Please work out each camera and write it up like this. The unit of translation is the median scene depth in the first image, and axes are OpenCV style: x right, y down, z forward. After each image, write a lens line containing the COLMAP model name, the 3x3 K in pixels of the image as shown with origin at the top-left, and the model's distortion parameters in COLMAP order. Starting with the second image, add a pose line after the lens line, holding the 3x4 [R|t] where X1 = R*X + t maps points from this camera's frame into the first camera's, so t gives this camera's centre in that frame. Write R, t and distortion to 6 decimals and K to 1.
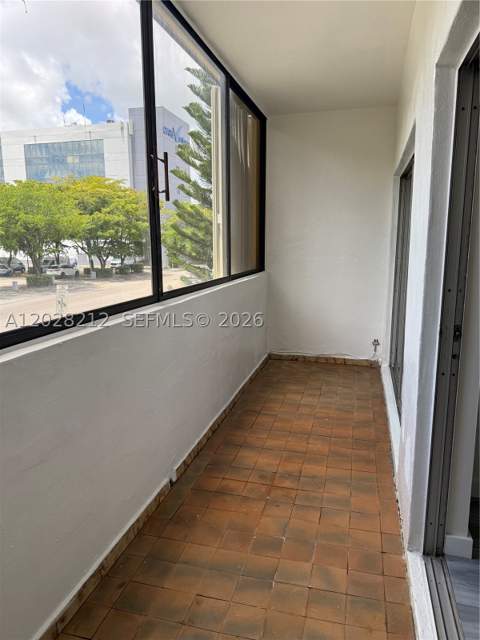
lens RADIAL K [[443.6, 0, 240.0], [0, 443.6, 320.0], [0, 0, 1]] dist [0.071676, -0.093874]
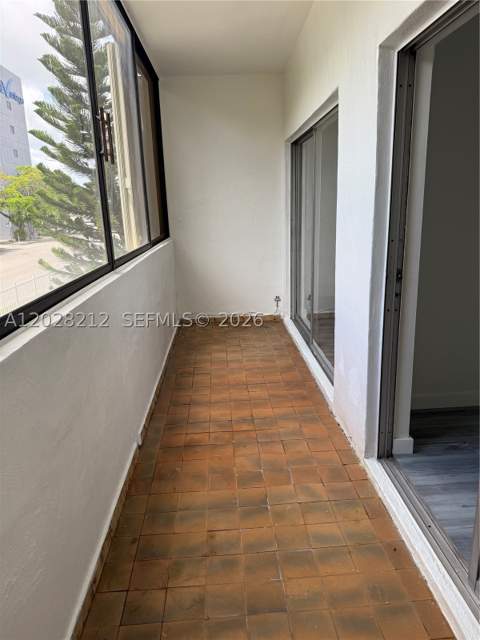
lens RADIAL K [[443.6, 0, 240.0], [0, 443.6, 320.0], [0, 0, 1]] dist [0.071676, -0.093874]
pose [[0.950327, -0.099631, 0.294877, -0.168880], [0.078529, 0.993485, 0.082587, 0.008111], [-0.301184, -0.055329, 0.951959, -0.022641]]
